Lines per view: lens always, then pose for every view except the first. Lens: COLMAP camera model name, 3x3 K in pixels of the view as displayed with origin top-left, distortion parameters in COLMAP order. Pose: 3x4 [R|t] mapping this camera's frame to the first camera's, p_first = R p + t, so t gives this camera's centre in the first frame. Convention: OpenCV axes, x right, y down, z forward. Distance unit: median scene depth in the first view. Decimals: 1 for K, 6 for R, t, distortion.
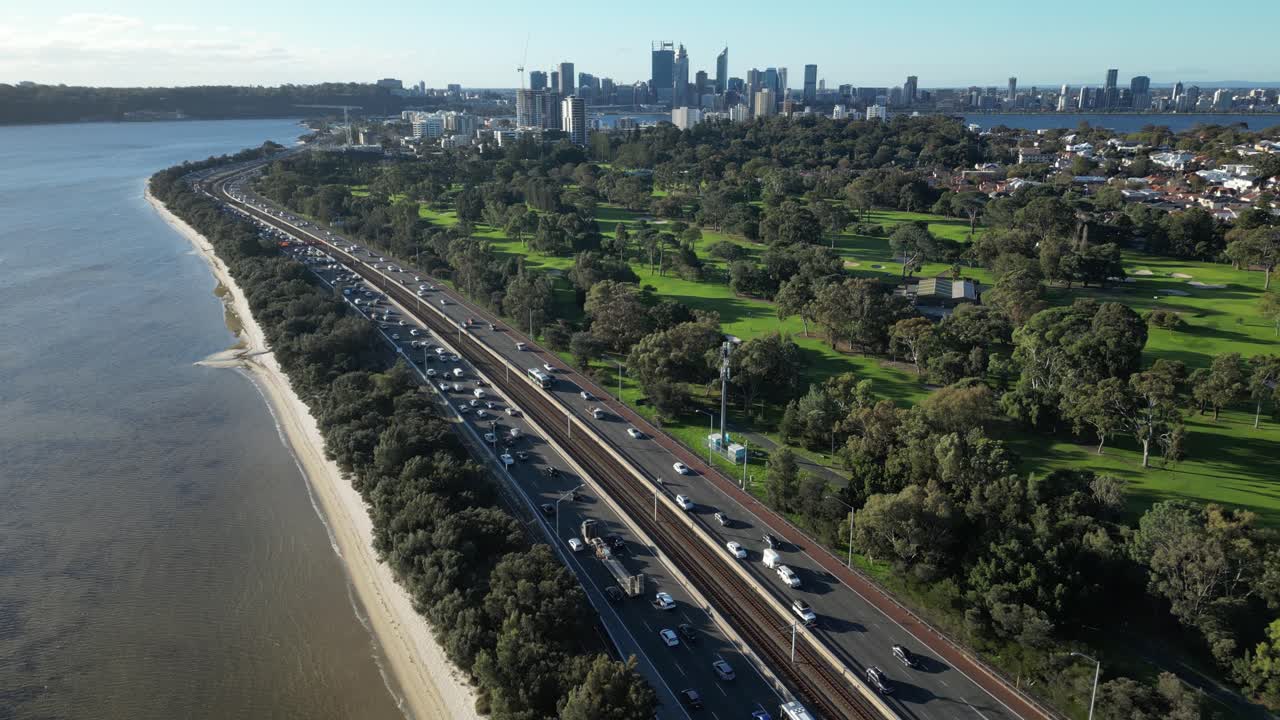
lens RADIAL K [[928.9, 0, 640.0], [0, 928.9, 360.0], [0, 0, 1]] dist [0.075207, -0.077943]
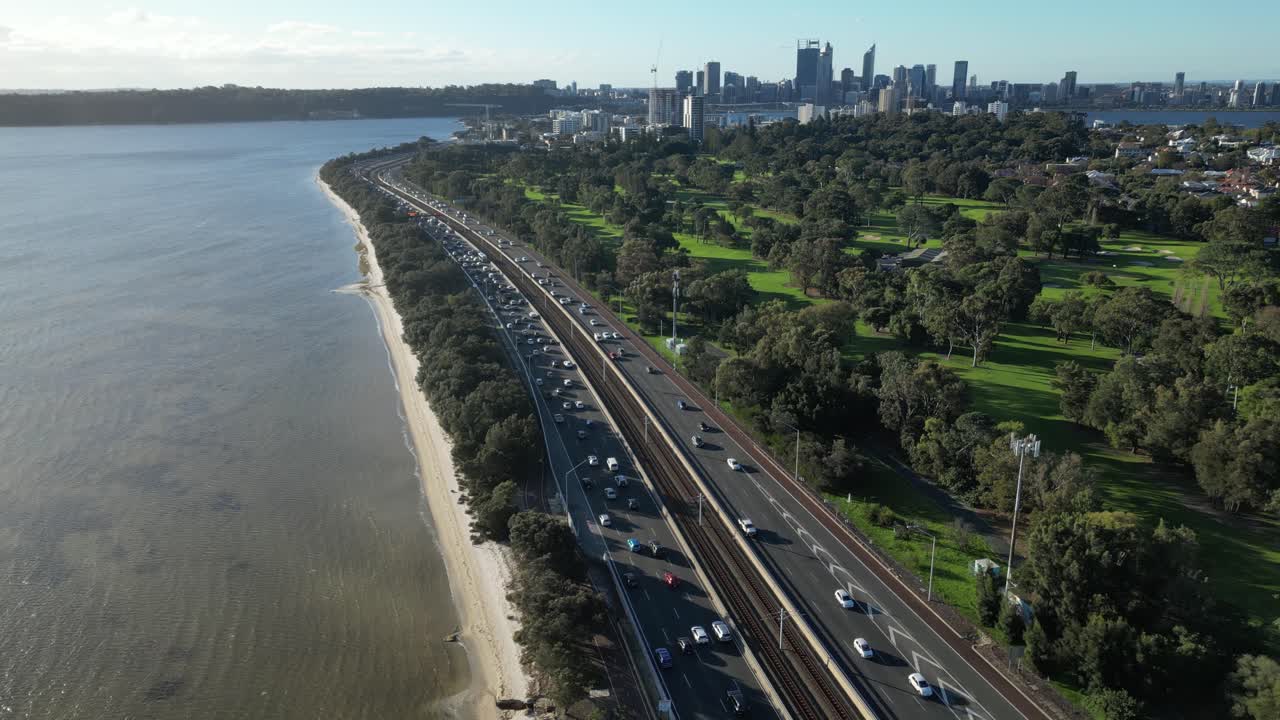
lens RADIAL K [[928.9, 0, 640.0], [0, 928.9, 360.0], [0, 0, 1]] dist [0.075207, -0.077943]
pose [[0.987067, 0.040451, -0.155120, 0.055937], [-0.040254, 0.999180, 0.004413, 0.024243], [0.155172, 0.001888, 0.987886, -0.083345]]
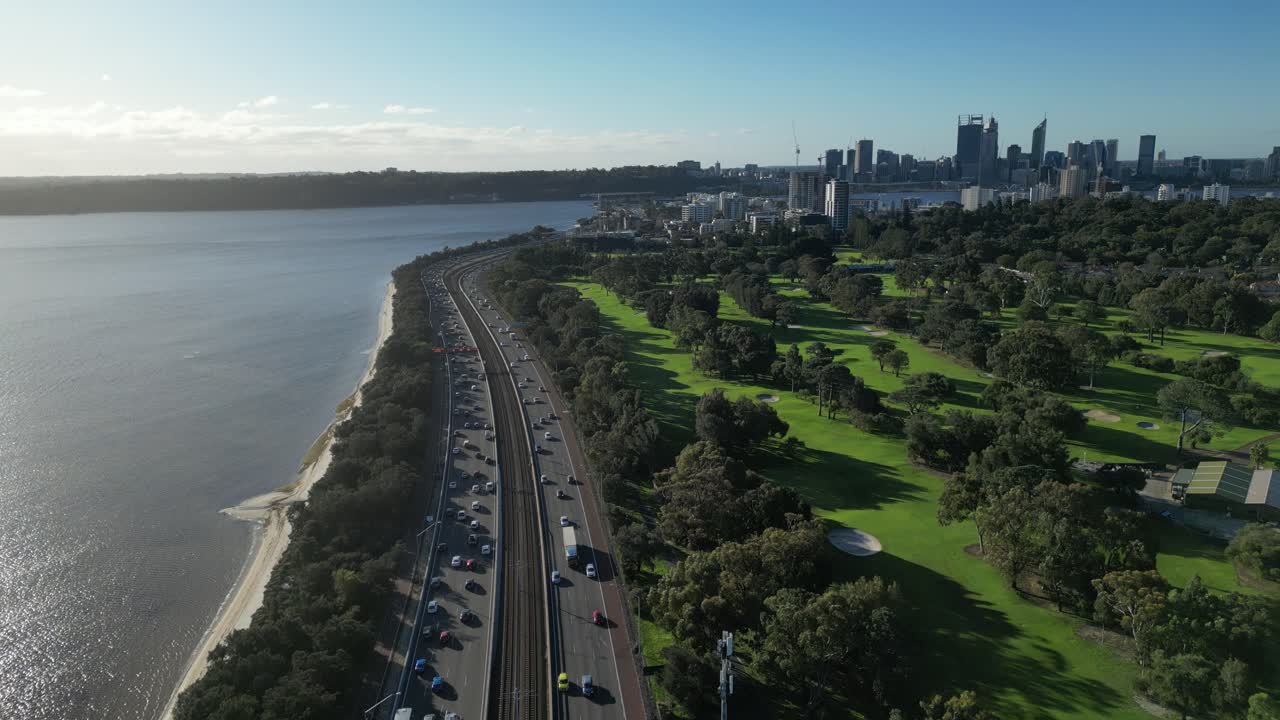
lens RADIAL K [[928.9, 0, 640.0], [0, 928.9, 360.0], [0, 0, 1]] dist [0.075207, -0.077943]
pose [[0.949661, 0.051637, -0.308996, 0.046542], [-0.075260, 0.995042, -0.065020, -0.032181], [0.304107, 0.085002, 0.948838, 0.084132]]
